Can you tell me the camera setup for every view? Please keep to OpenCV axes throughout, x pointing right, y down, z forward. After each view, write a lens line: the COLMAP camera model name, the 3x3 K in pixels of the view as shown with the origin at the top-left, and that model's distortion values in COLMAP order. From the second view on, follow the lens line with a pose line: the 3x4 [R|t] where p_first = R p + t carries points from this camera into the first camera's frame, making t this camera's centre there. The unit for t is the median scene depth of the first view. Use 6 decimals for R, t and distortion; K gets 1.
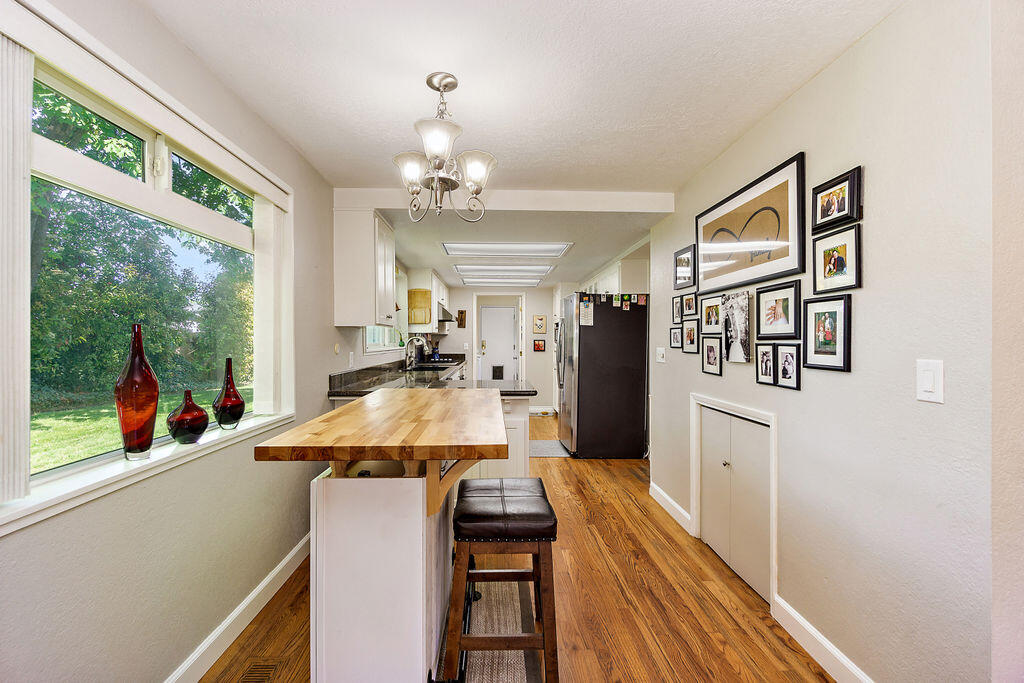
lens RADIAL K [[453.8, 0, 510.7], [0, 453.8, 335.8], [0, 0, 1]] dist [-0.002302, 0.000224]
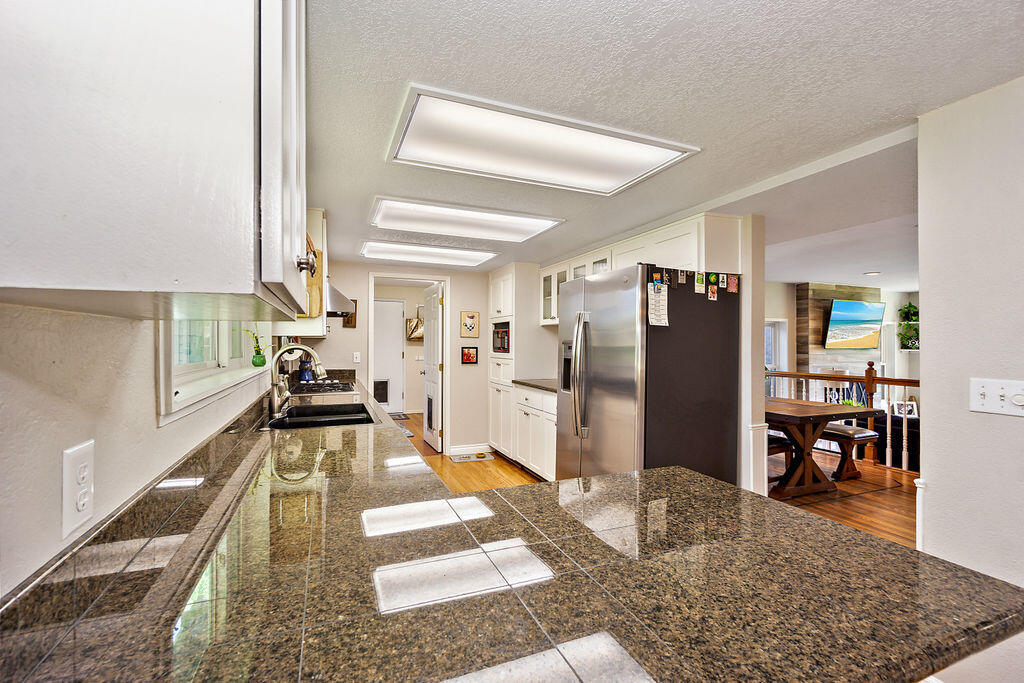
lens RADIAL K [[453.8, 0, 510.7], [0, 453.8, 335.8], [0, 0, 1]] dist [-0.002302, 0.000224]
pose [[0.941218, 0.009296, 0.337672, -0.177826], [-0.007441, 0.999949, -0.006789, -0.006195], [-0.337718, 0.003877, 0.941239, 0.547707]]
